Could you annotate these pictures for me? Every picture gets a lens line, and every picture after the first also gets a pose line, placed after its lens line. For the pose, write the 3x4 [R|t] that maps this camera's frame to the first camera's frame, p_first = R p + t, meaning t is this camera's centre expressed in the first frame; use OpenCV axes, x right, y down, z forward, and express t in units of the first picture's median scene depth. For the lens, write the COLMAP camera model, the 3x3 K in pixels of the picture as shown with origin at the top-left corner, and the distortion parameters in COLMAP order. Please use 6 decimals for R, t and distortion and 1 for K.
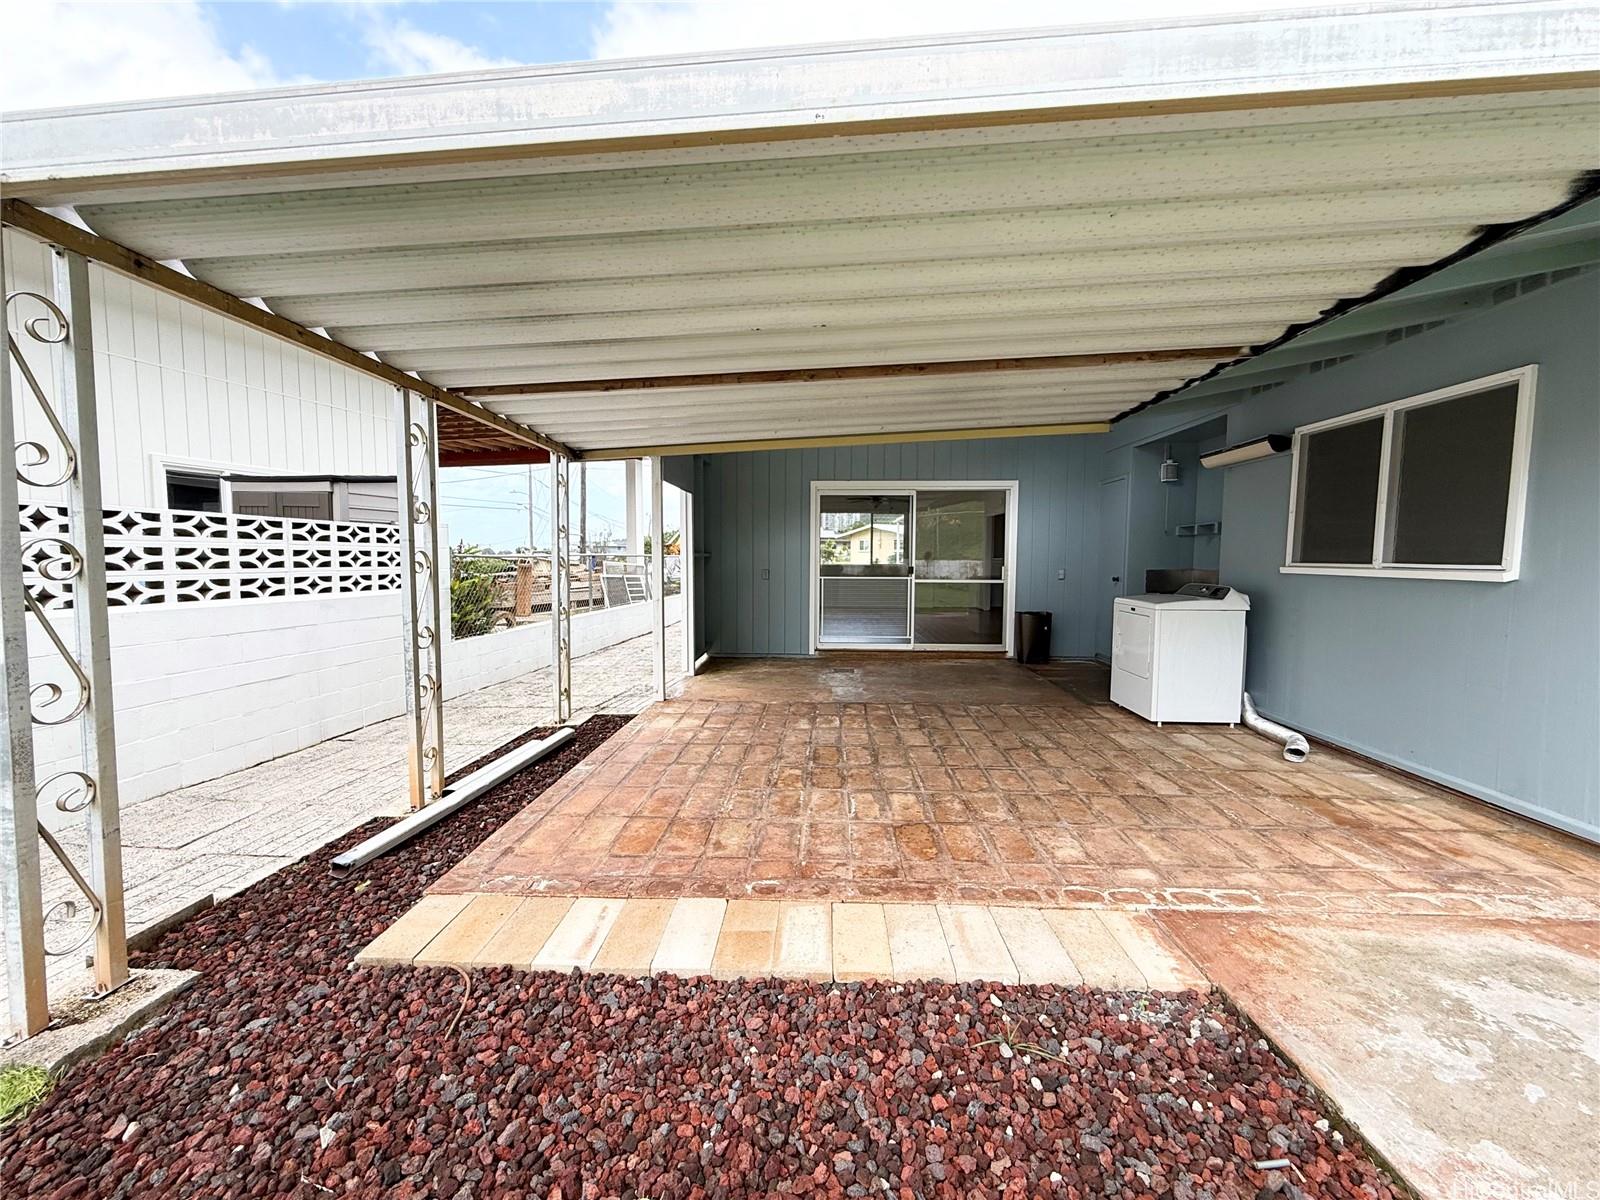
lens RADIAL K [[637.3, 0, 798.5], [0, 637.3, 600.7], [0, 0, 1]] dist [-0.000491, 0.000038]
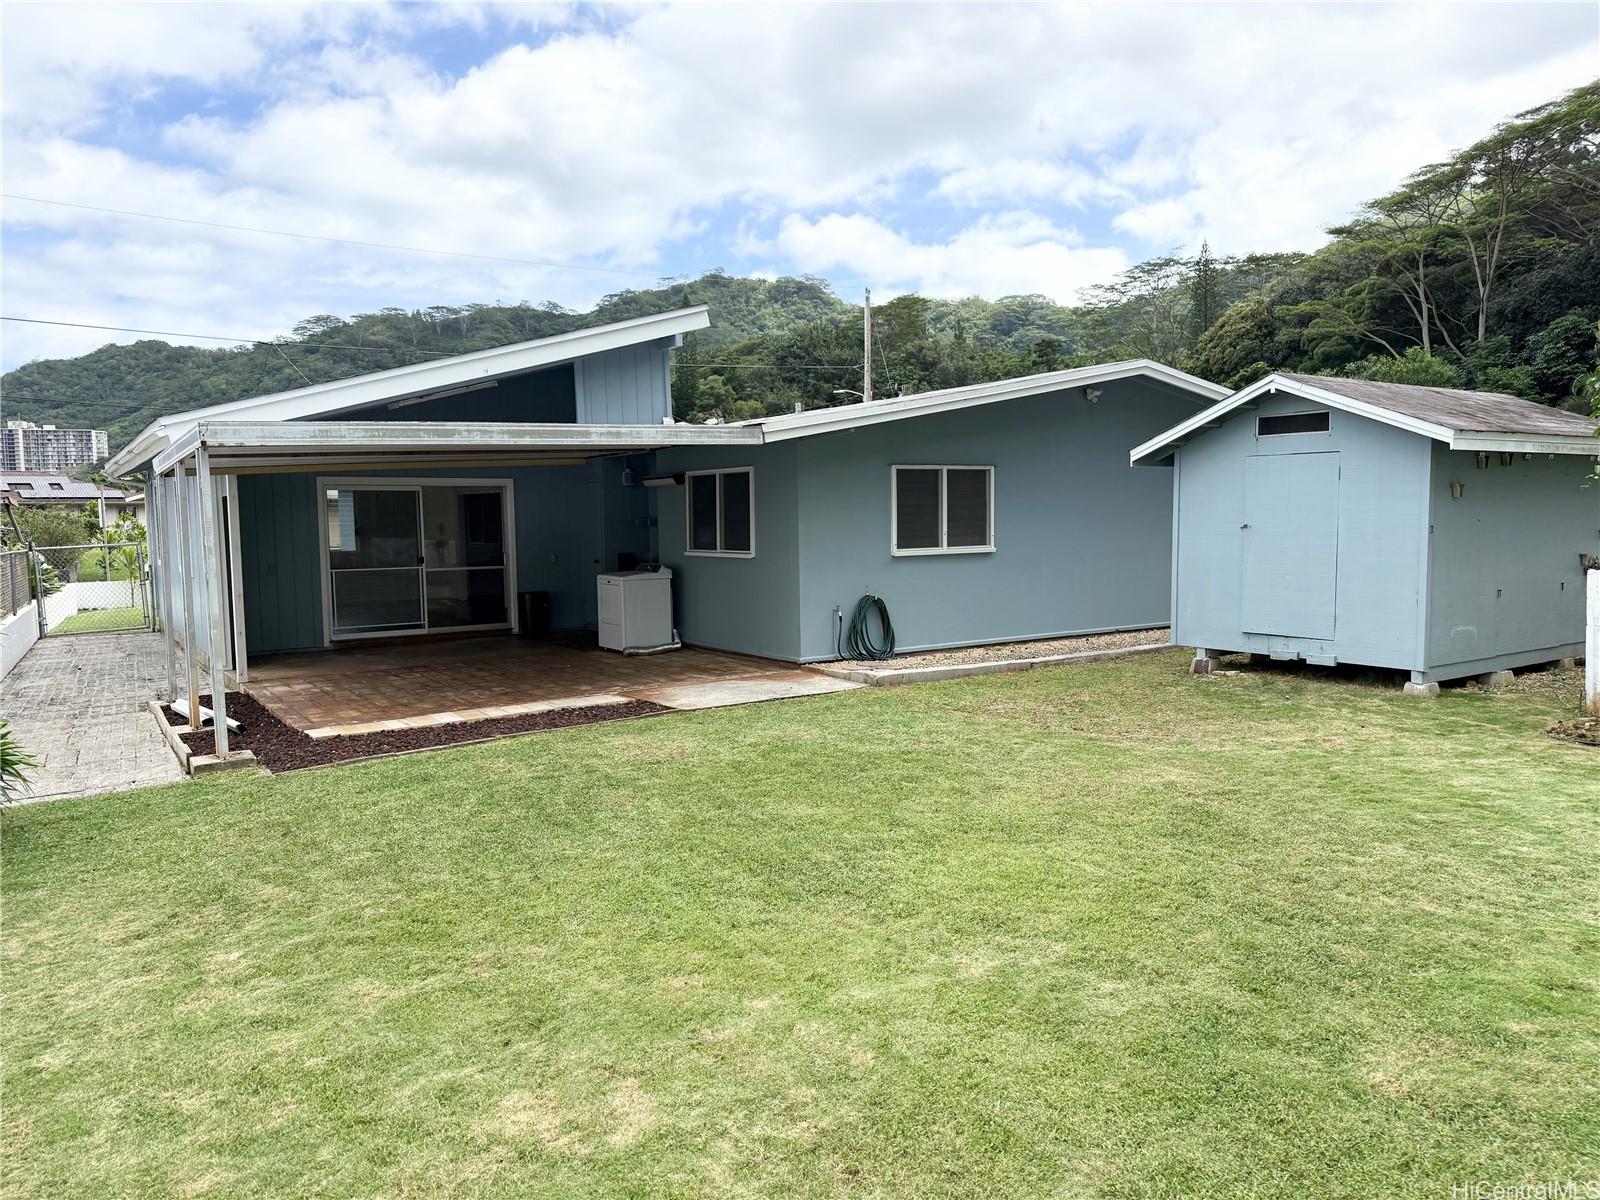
lens RADIAL K [[1115.1, 0, 798.8], [0, 1115.1, 610.4], [0, 0, 1]] dist [0.034445, -0.039525]
pose [[0.799870, -0.062486, 0.596912, -0.876564], [0.058500, 0.997947, 0.026077, 0.048612], [-0.597316, 0.014061, 0.801883, -1.748192]]
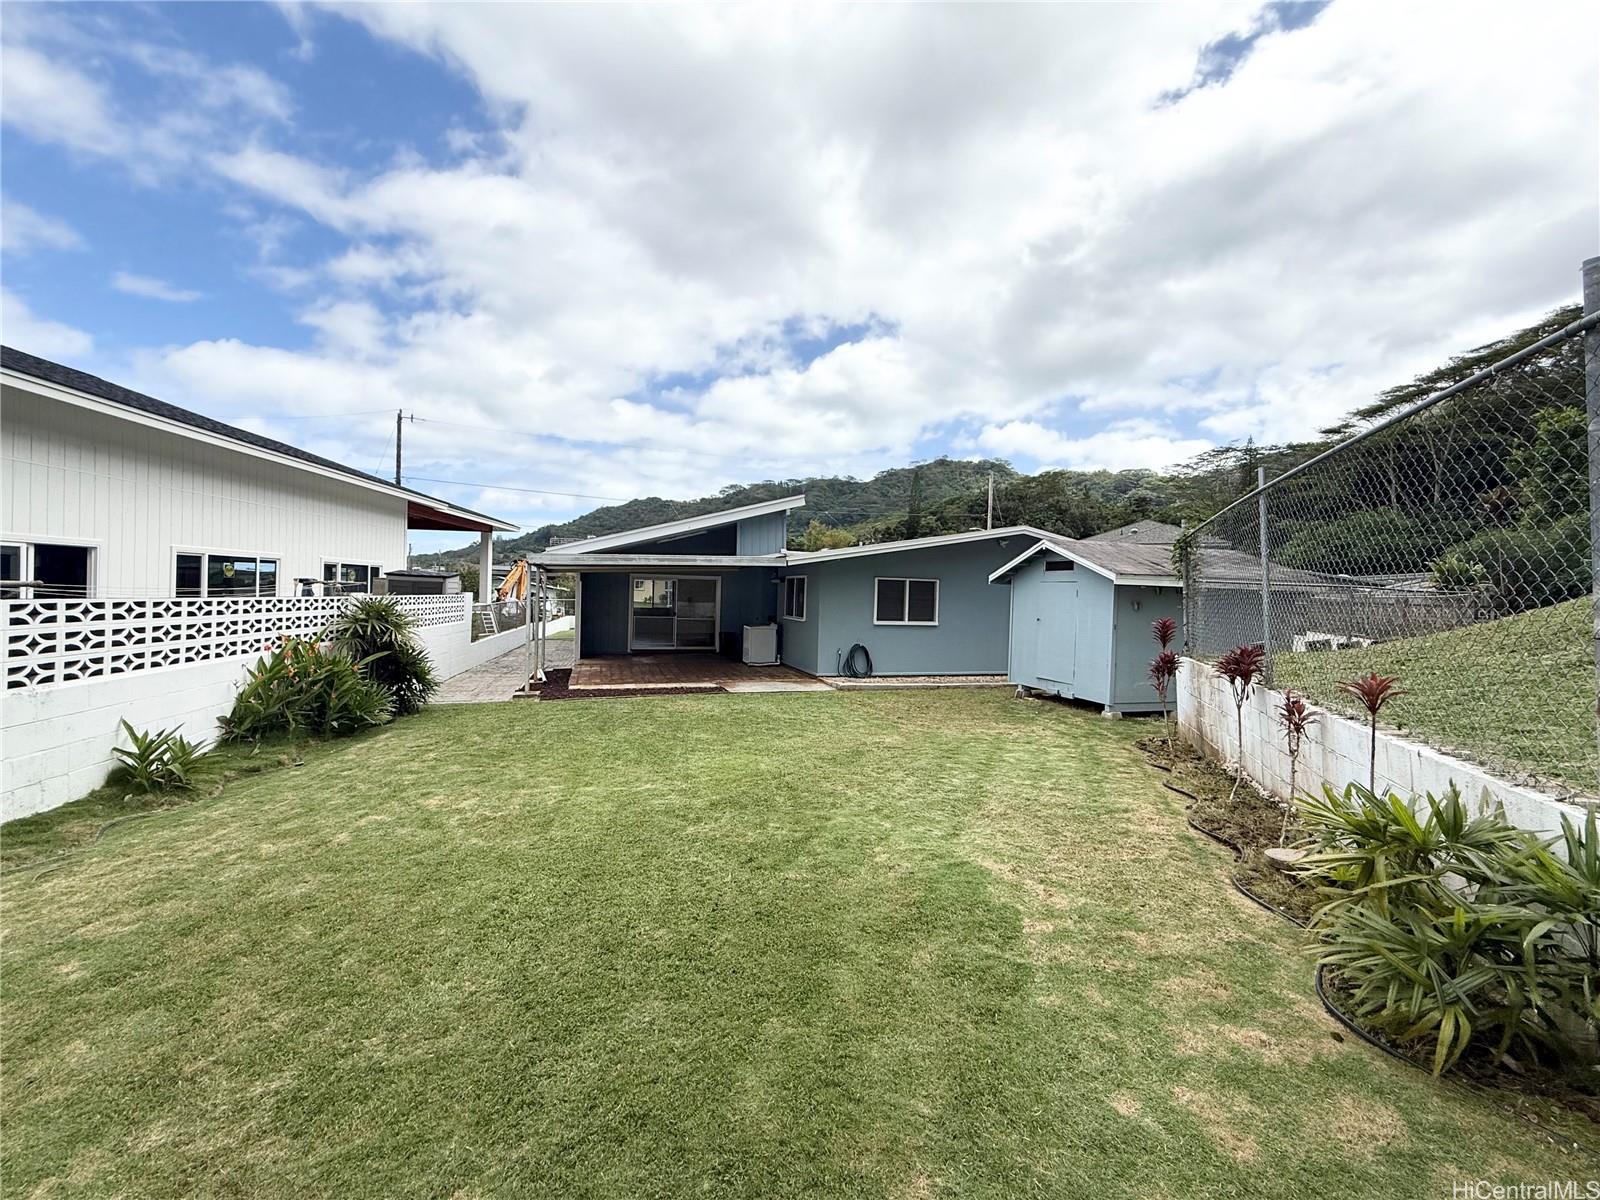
lens RADIAL K [[637.3, 0, 797.9], [0, 637.3, 598.2], [0, 0, 1]] dist [-0.000491, 0.000038]
pose [[0.936995, 0.024714, 0.348468, -0.396265], [-0.003857, 0.998166, -0.060420, 0.060462], [-0.349322, 0.055269, 0.935371, -2.470295]]
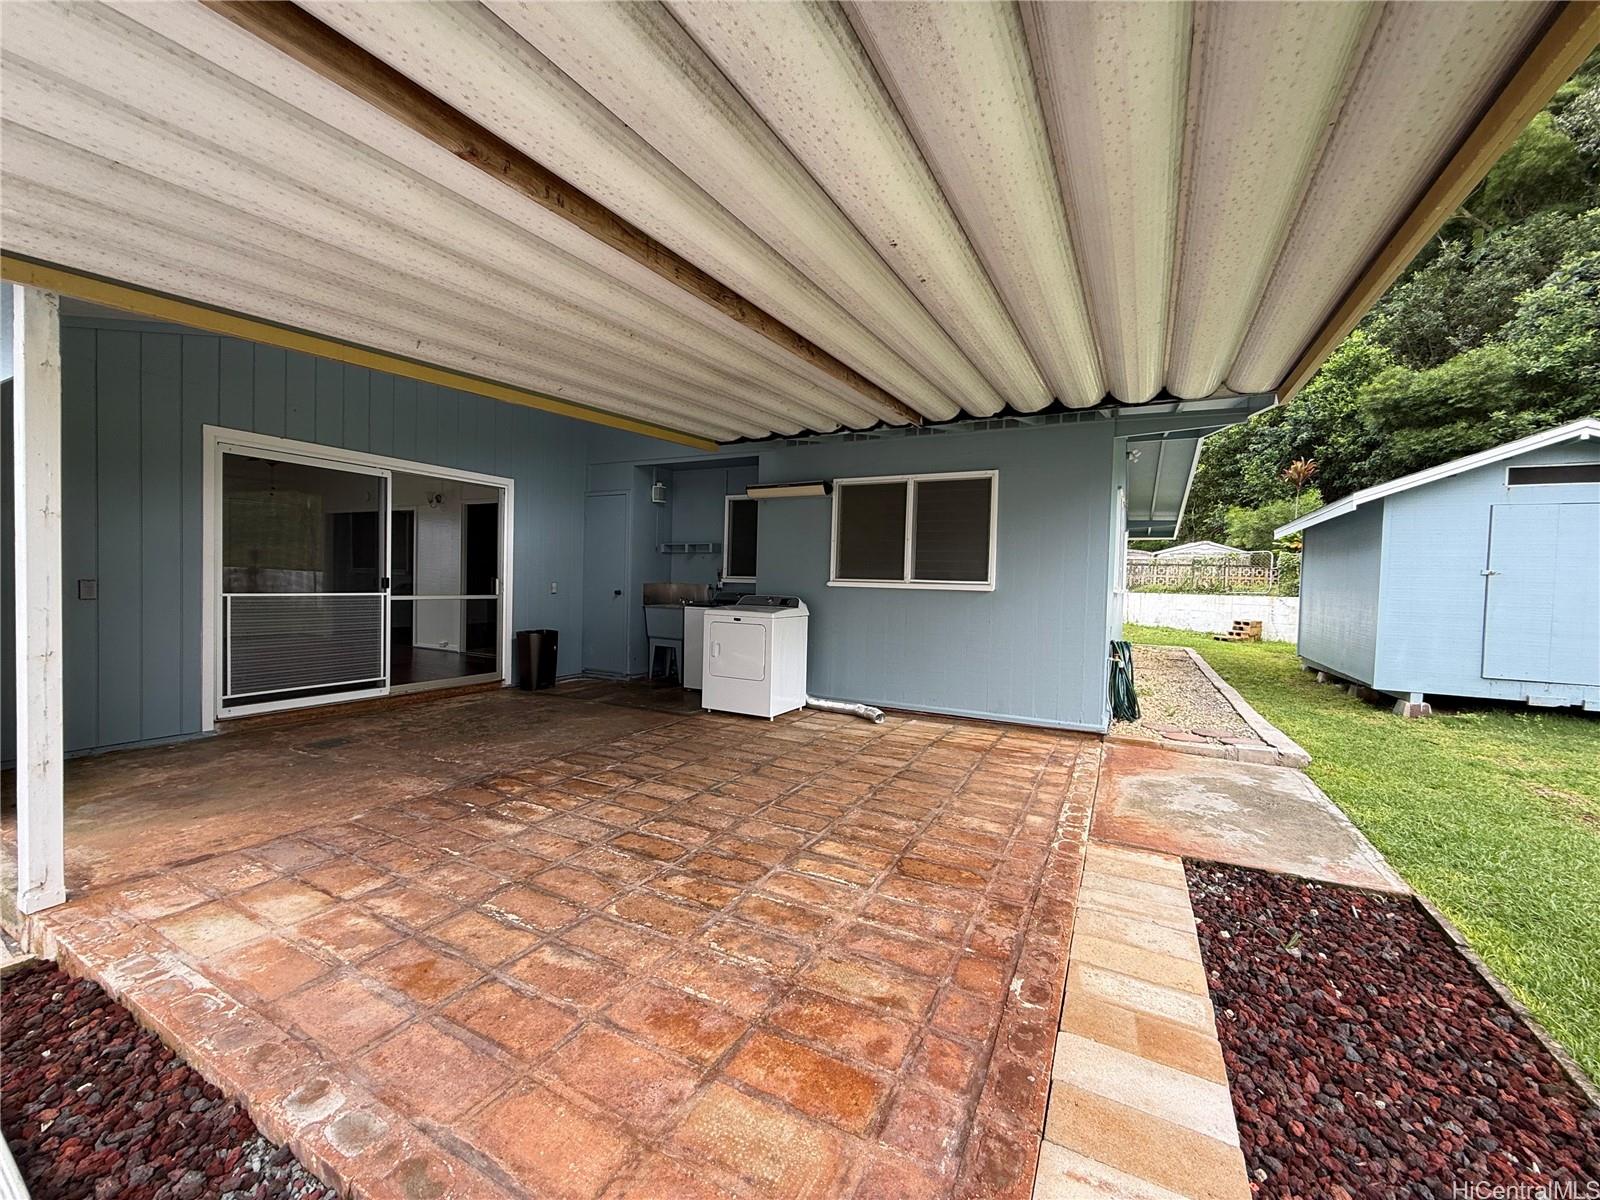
lens RADIAL K [[637.3, 0, 802.0], [0, 637.3, 601.4], [0, 0, 1]] dist [-0.000491, 0.000038]
pose [[0.420495, -0.020632, 0.907060, -0.519188], [0.040158, 0.999185, 0.004111, -0.022029], [-0.906406, 0.034697, 0.420981, 0.551355]]
